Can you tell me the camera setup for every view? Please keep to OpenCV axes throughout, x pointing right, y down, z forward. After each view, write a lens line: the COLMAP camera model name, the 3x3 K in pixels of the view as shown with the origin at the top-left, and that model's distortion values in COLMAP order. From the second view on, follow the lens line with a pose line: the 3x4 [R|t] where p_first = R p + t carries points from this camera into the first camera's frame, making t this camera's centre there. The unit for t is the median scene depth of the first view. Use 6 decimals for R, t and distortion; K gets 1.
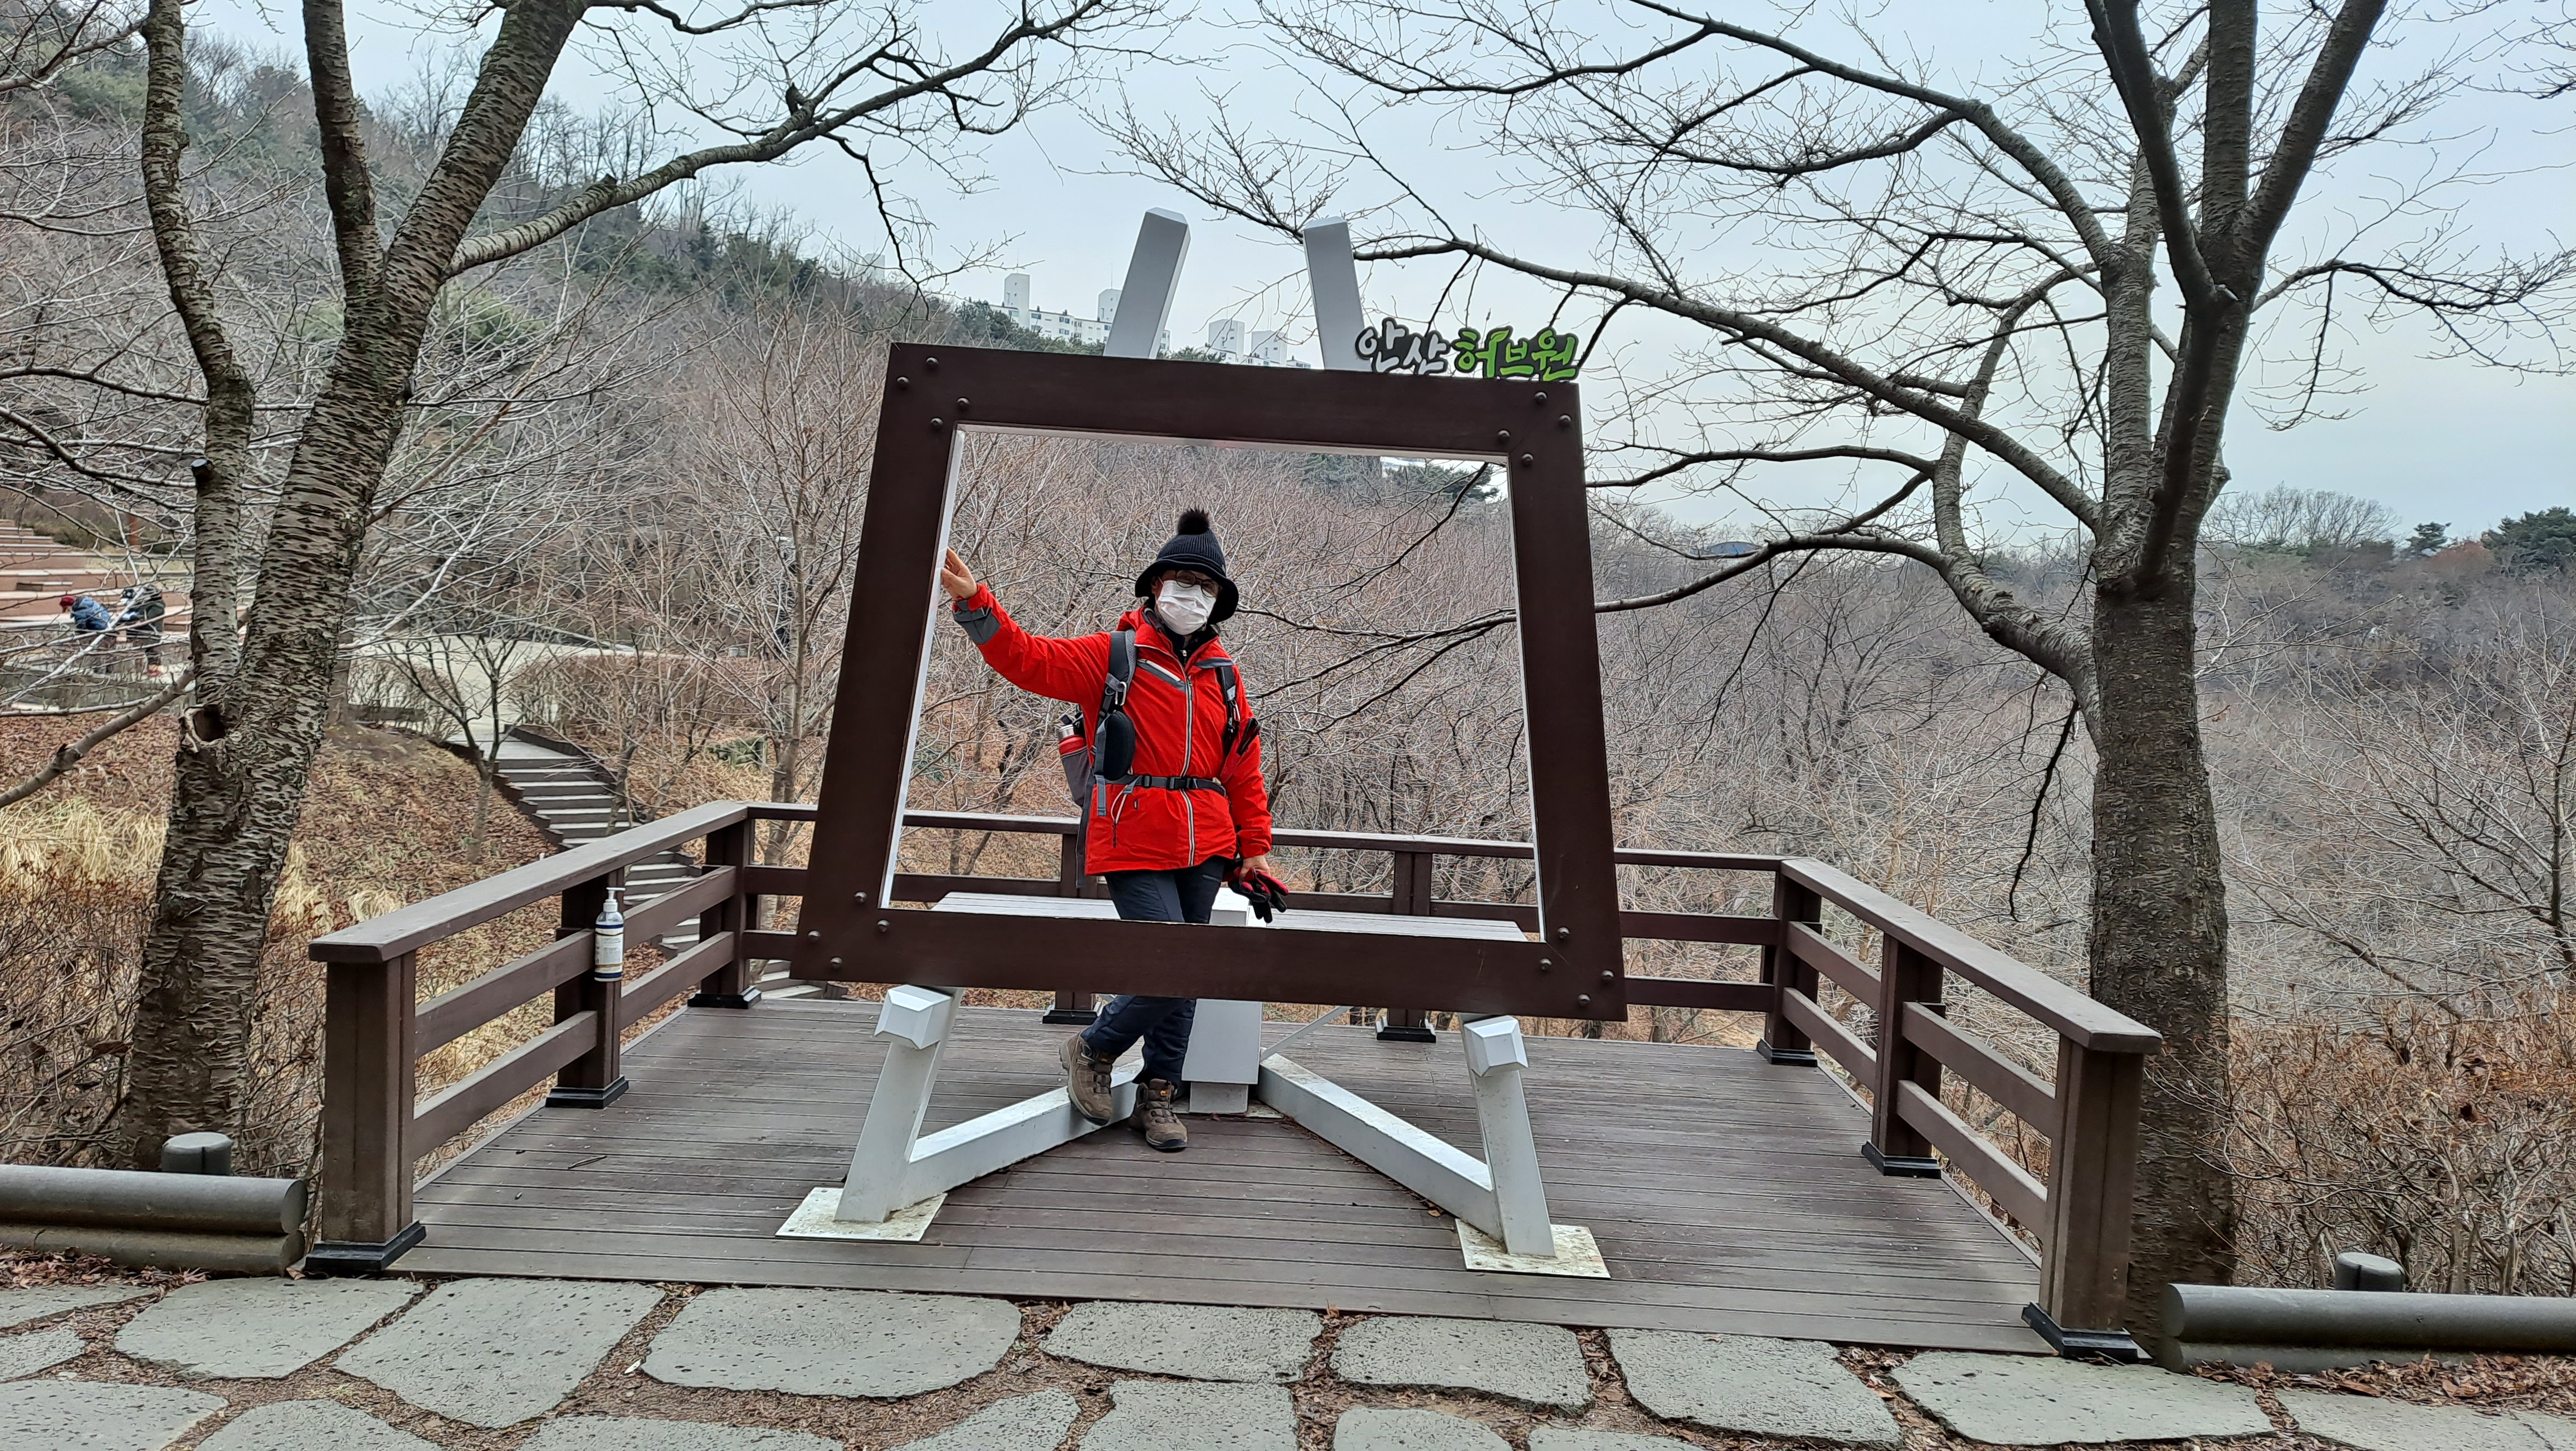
lens RADIAL K [[1804.5, 0, 1280.8], [0, 1804.5, 752.9], [0, 0, 1]] dist [0.087989, -0.009754]
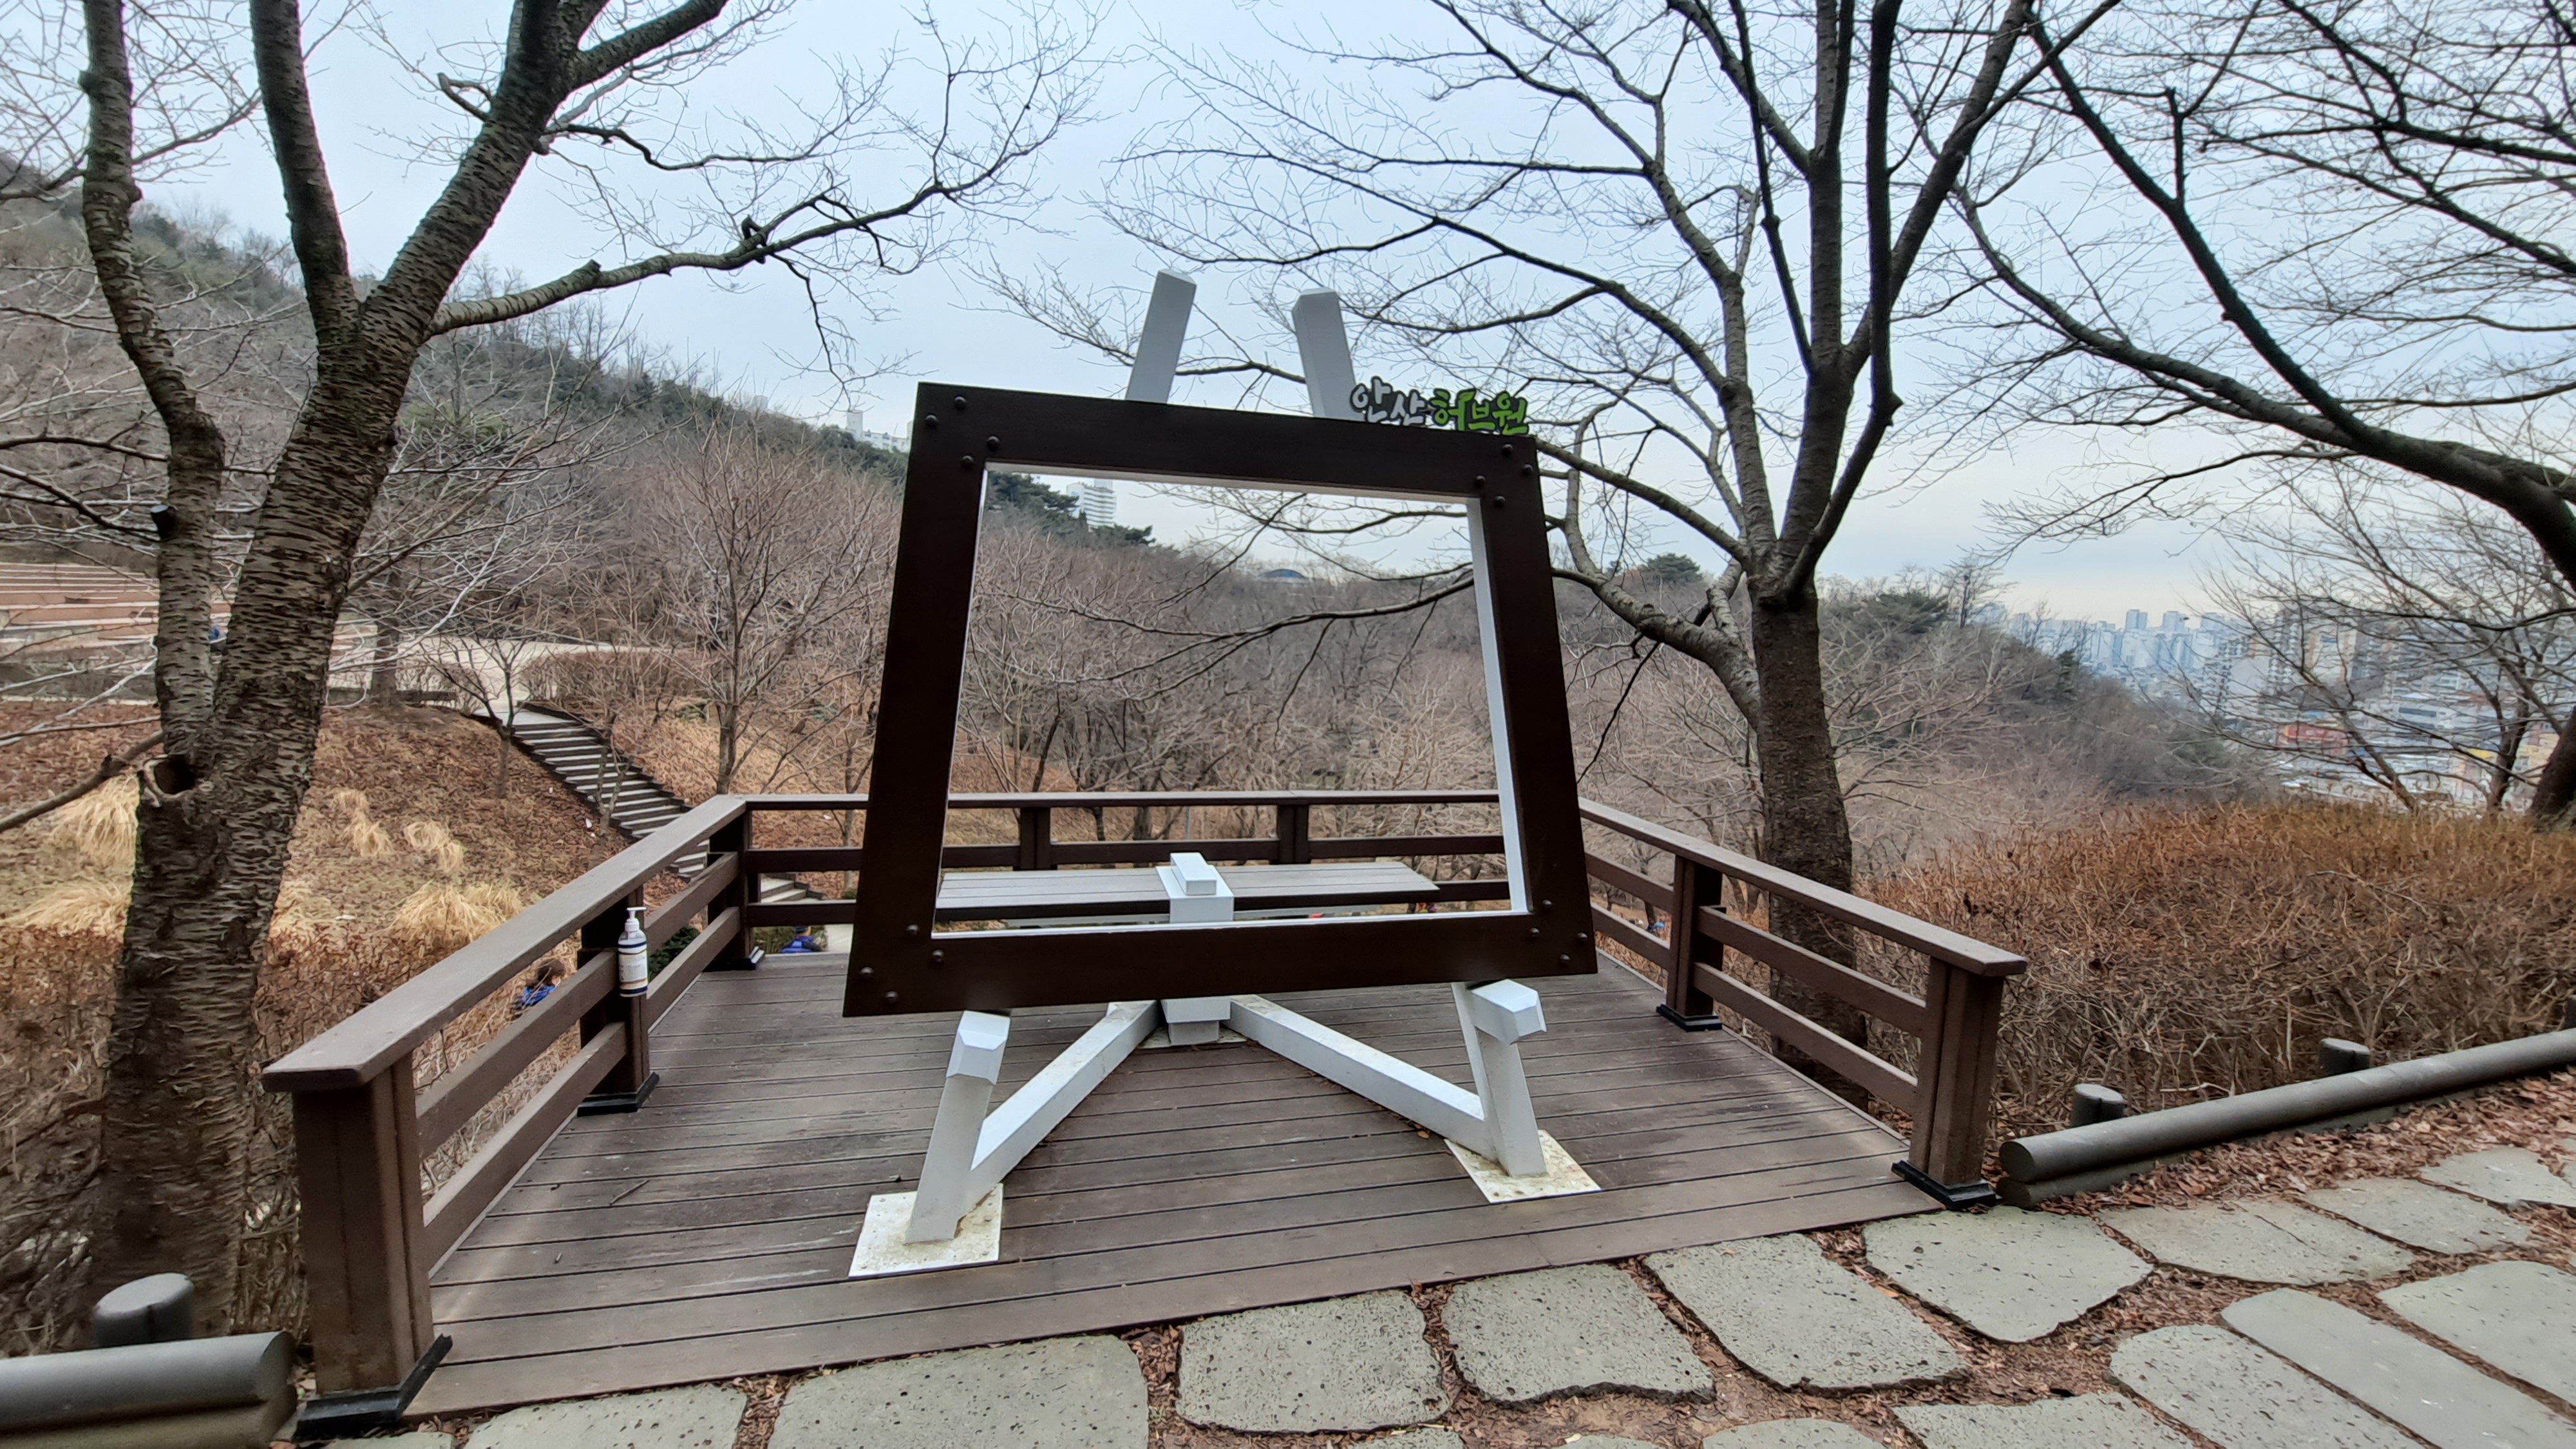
lens RADIAL K [[1008.0, 0, 1289.8], [0, 1008.0, 713.1], [0, 0, 1]] dist [-0.013345, 0.001285]
pose [[0.966832, -0.042187, 0.251905, -0.138006], [0.035635, 0.998899, 0.030521, -0.042477], [-0.252915, -0.020532, 0.967271, 0.340697]]
